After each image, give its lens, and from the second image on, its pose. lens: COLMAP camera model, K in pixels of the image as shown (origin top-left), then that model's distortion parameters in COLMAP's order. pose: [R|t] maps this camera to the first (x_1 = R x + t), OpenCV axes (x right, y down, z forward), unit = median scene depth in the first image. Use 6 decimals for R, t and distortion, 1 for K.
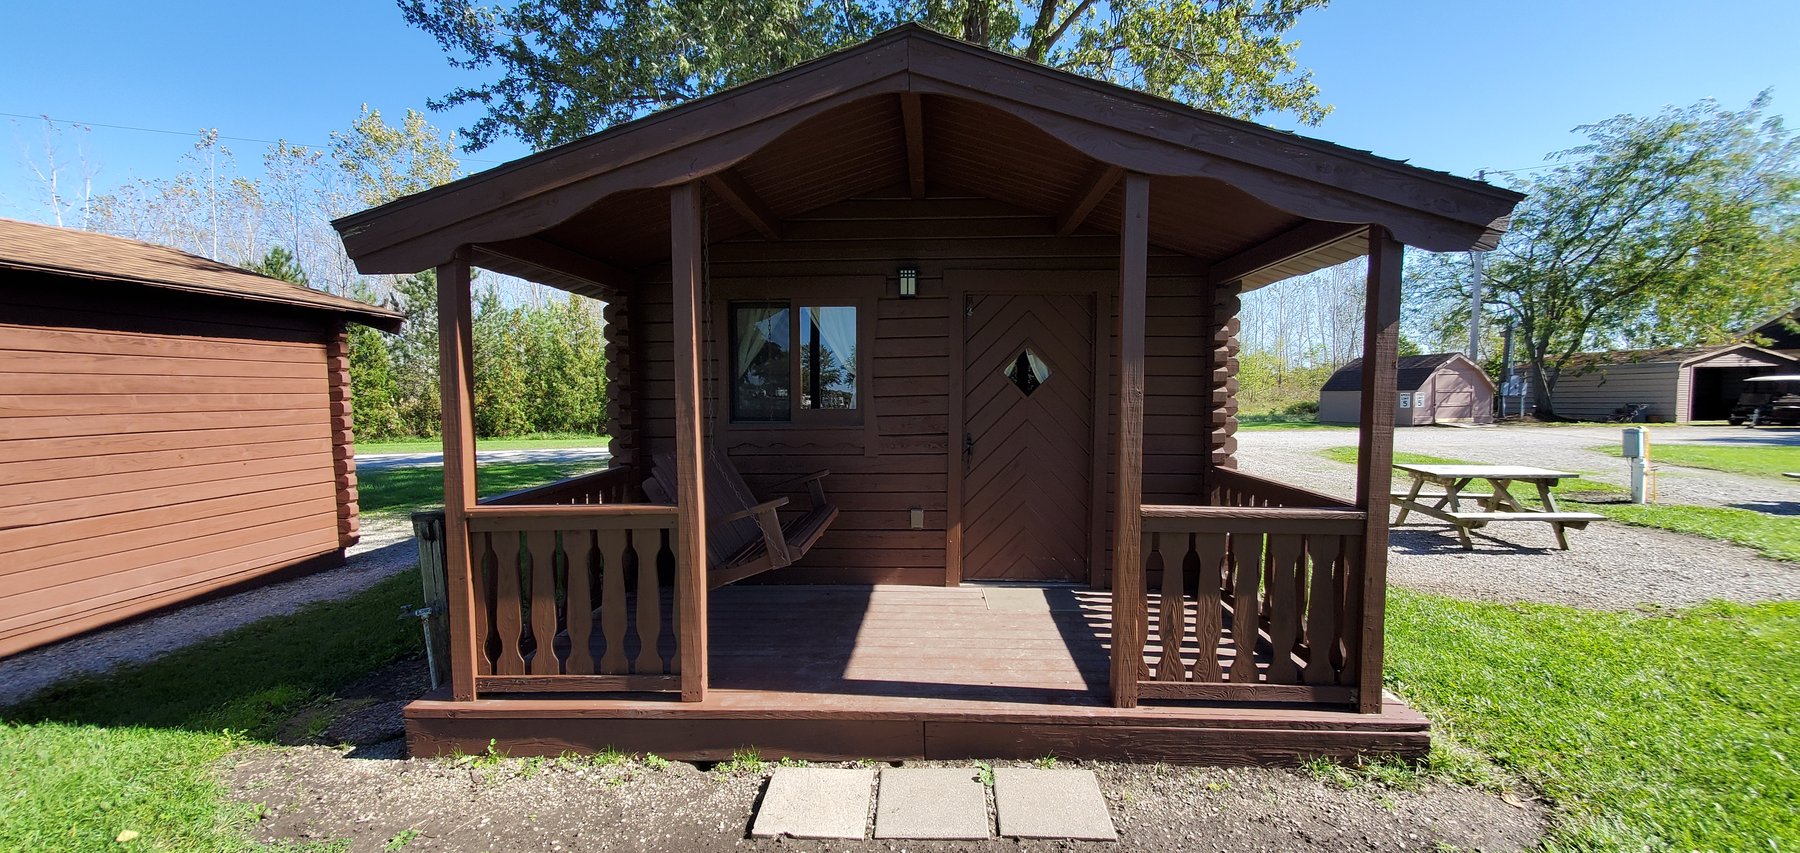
lens RADIAL K [[717.4, 0, 901.2], [0, 717.4, 442.3], [0, 0, 1]] dist [0.009341, 0.000193]
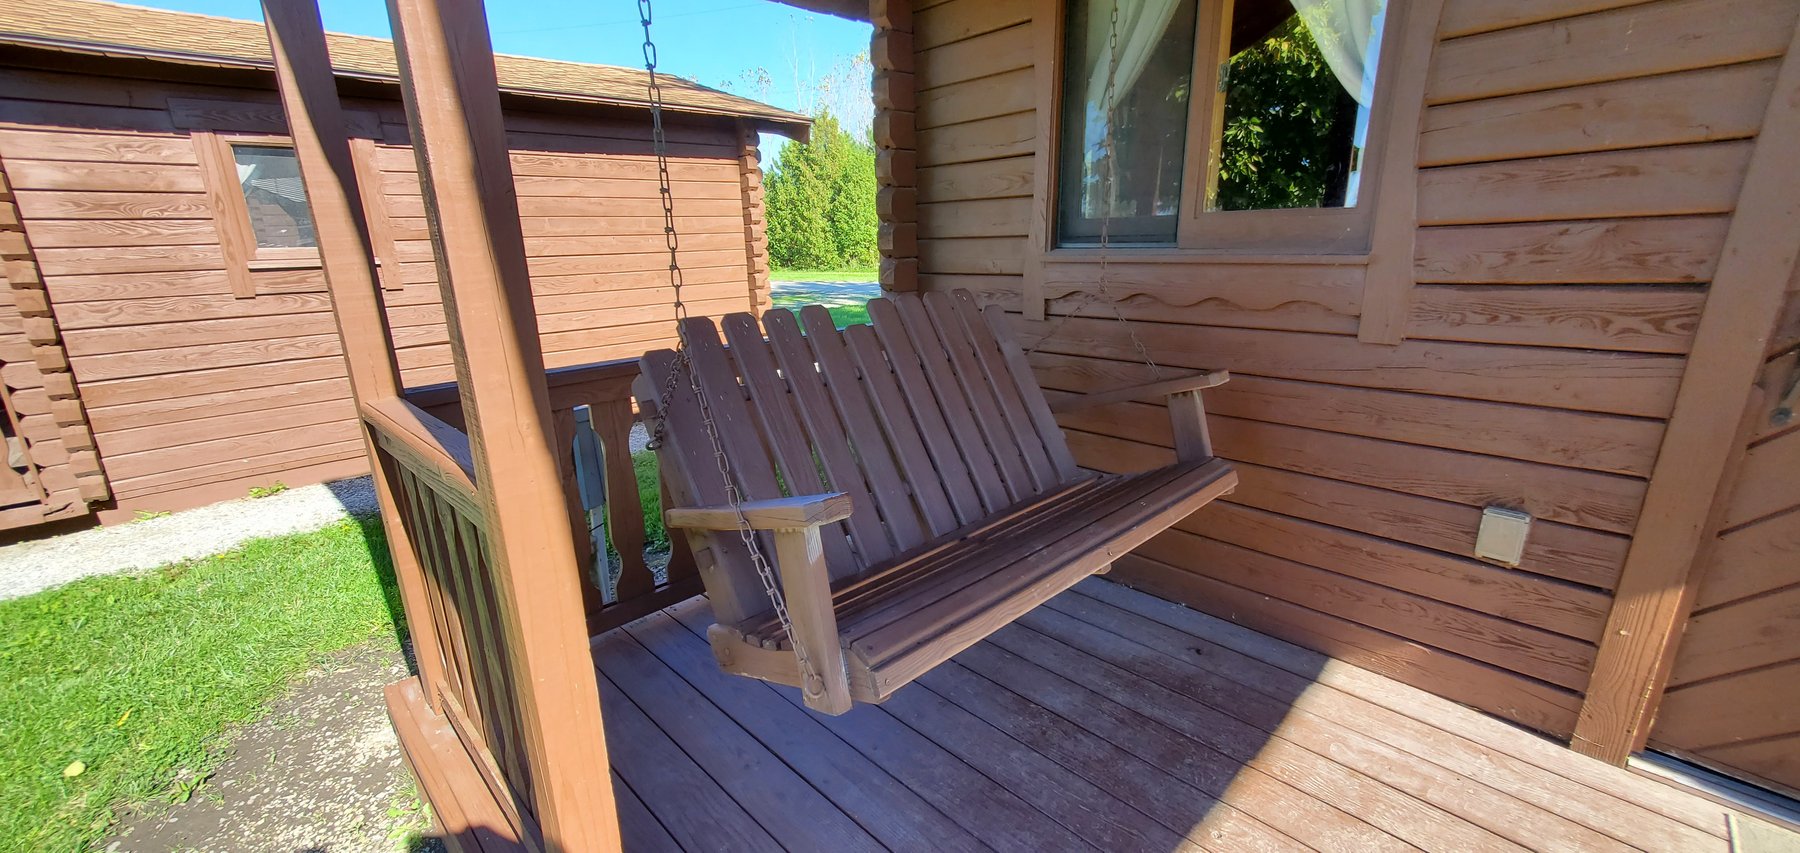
lens RADIAL K [[727.0, 0, 908.4], [0, 727.0, 438.9], [0, 0, 1]] dist [0.007972, -0.000257]
pose [[0.729110, 0.175097, -0.661620, 0.039369], [-0.028310, 0.973608, 0.226466, -0.009968], [0.683811, -0.146388, 0.714824, 0.590473]]
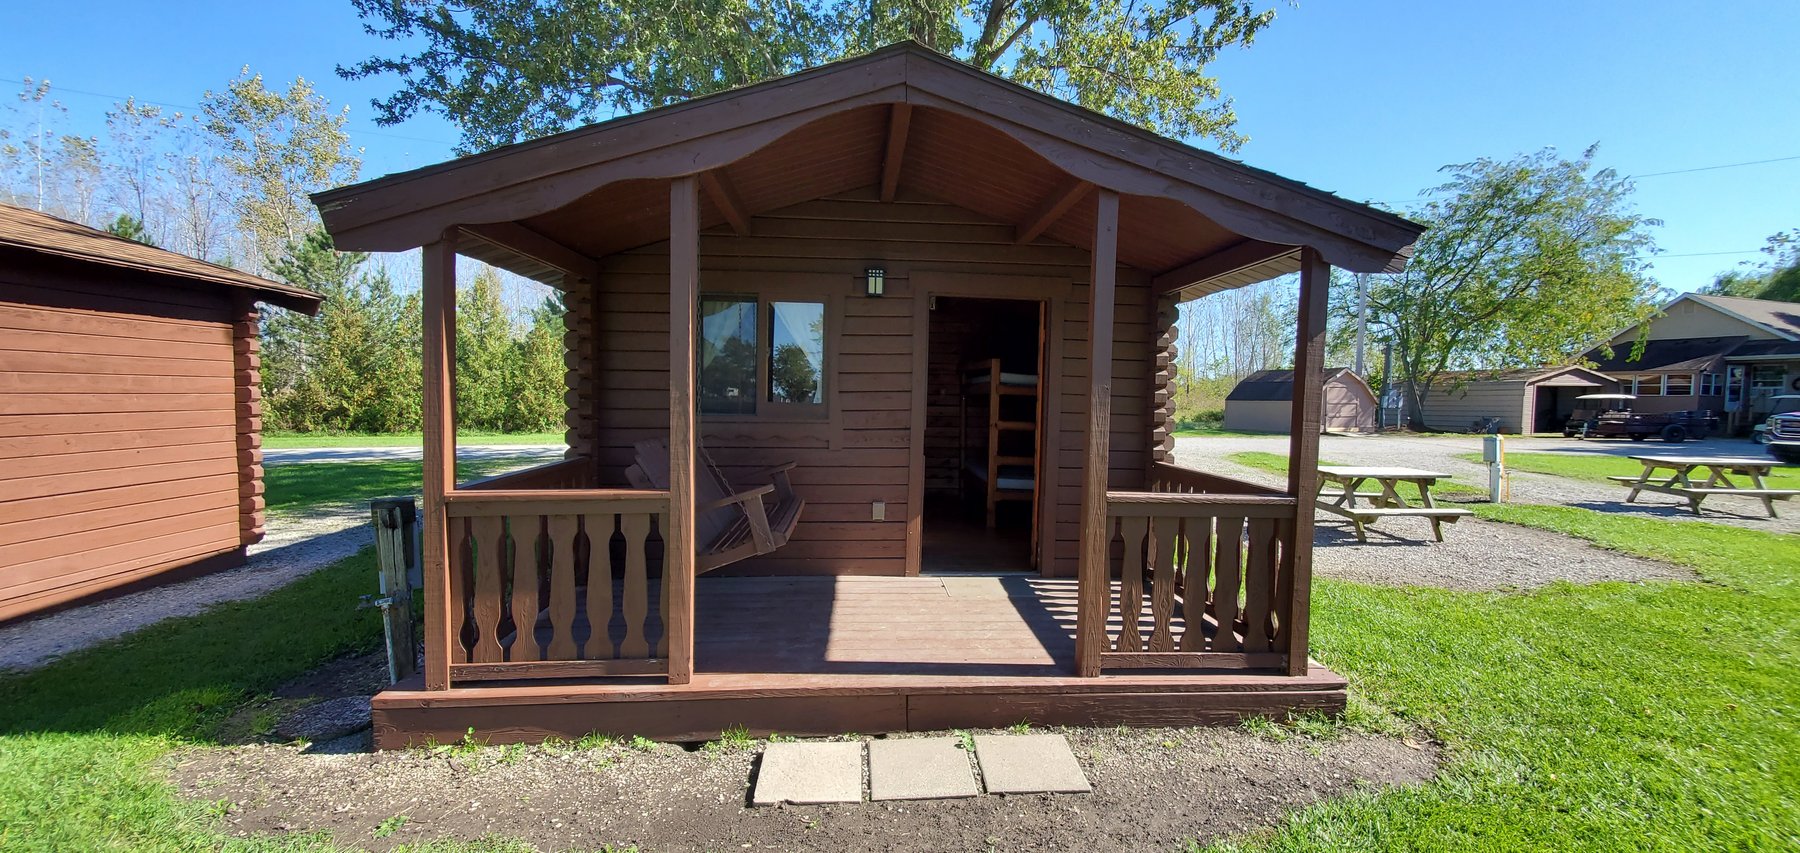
lens RADIAL K [[727.0, 0, 908.4], [0, 727.0, 438.9], [0, 0, 1]] dist [0.007972, -0.000257]
pose [[0.992556, 0.012651, 0.121128, -0.066573], [-0.011424, 0.999876, -0.010824, 0.014586], [-0.121250, 0.009359, 0.992578, -0.044764]]
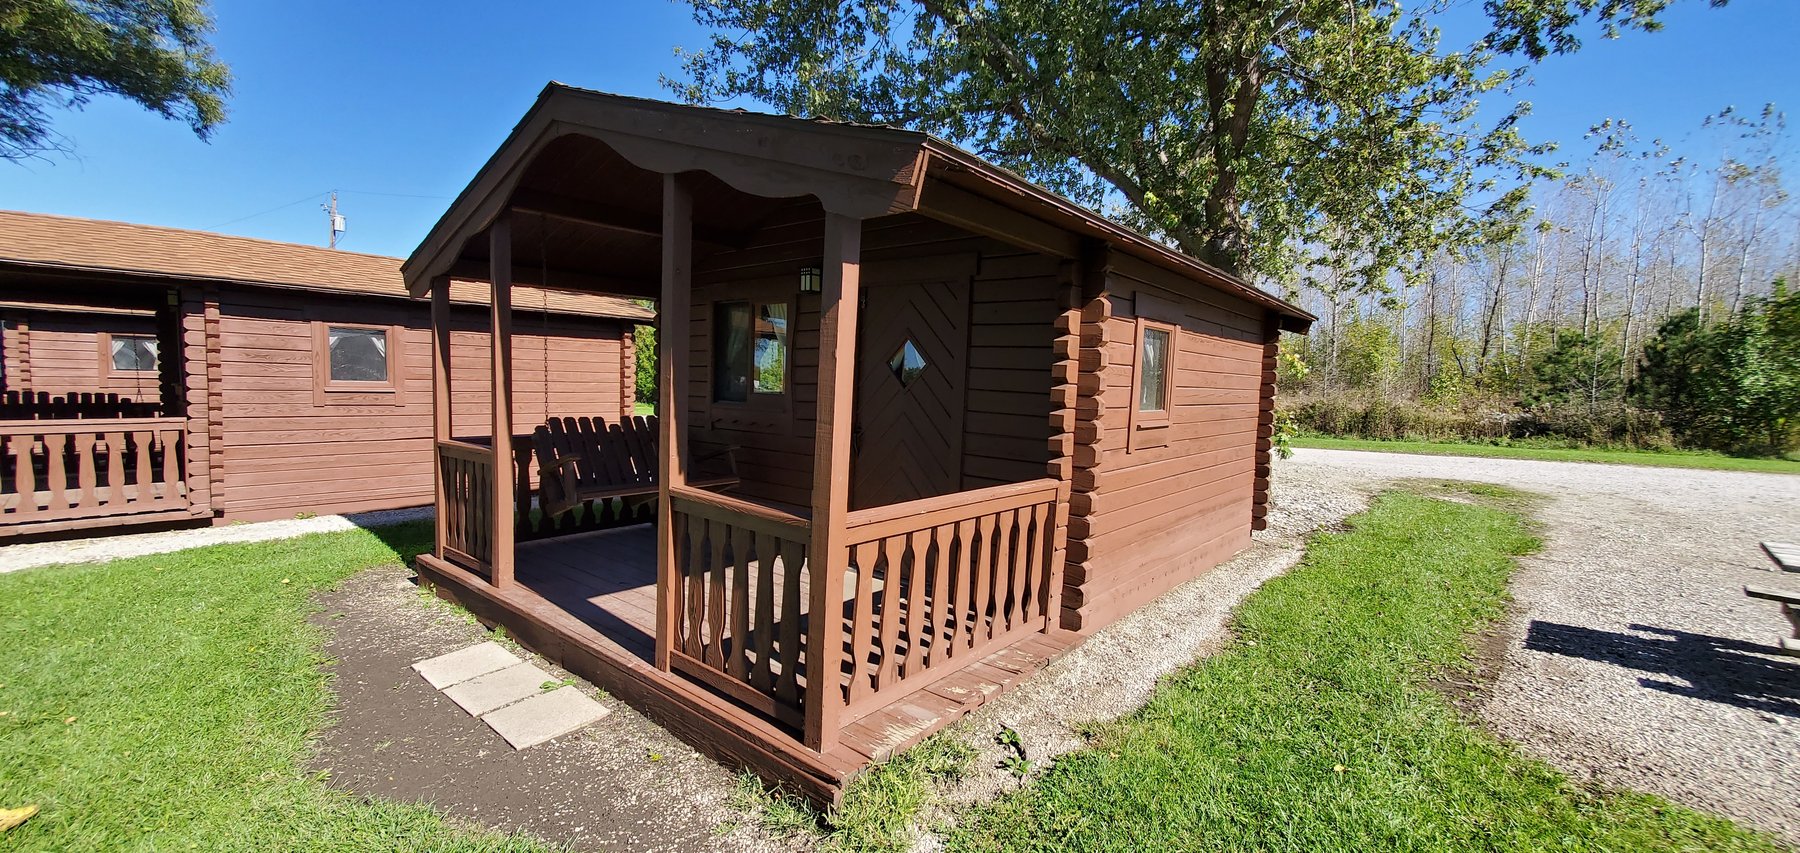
lens RADIAL K [[715.5, 0, 904.1], [0, 715.5, 441.4], [0, 0, 1]] dist [0.008163, -0.000268]
pose [[0.789588, 0.079783, -0.608428, 0.813216], [-0.077130, 0.996552, 0.030582, -0.023165], [0.608770, 0.022781, 0.793020, 0.237267]]
